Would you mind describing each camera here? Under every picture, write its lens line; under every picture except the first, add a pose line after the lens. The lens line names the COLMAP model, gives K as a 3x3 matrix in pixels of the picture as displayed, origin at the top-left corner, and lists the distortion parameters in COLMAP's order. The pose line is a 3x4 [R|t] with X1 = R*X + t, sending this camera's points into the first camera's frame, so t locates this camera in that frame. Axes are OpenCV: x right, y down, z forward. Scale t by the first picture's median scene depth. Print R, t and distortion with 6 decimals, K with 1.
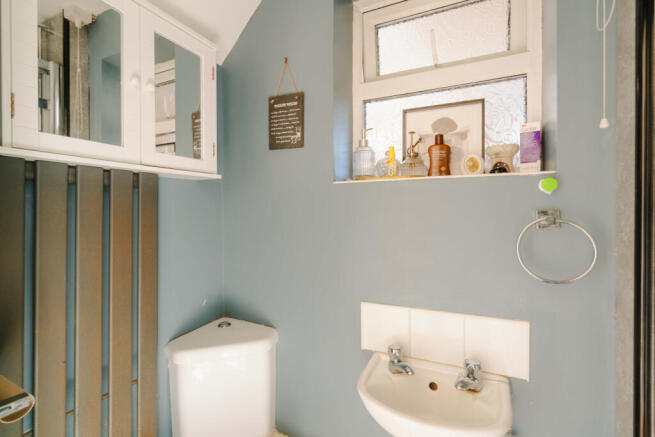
lens RADIAL K [[300.5, 0, 327.3], [0, 300.5, 215.2], [0, 0, 1]] dist [-0.009680, 0.001989]
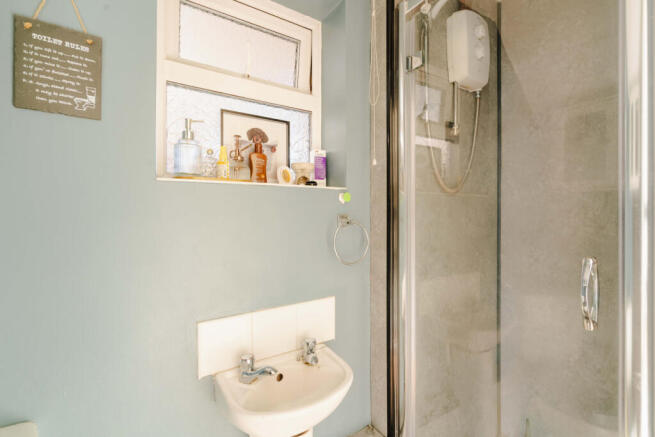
lens RADIAL K [[300.5, 0, 328.0], [0, 300.5, 214.9], [0, 0, 1]] dist [-0.009680, 0.001989]
pose [[0.516626, -0.002319, 0.856208, -0.408508], [0.011190, 0.999929, -0.004044, -0.008457], [-0.856138, 0.011670, 0.516615, 0.239591]]
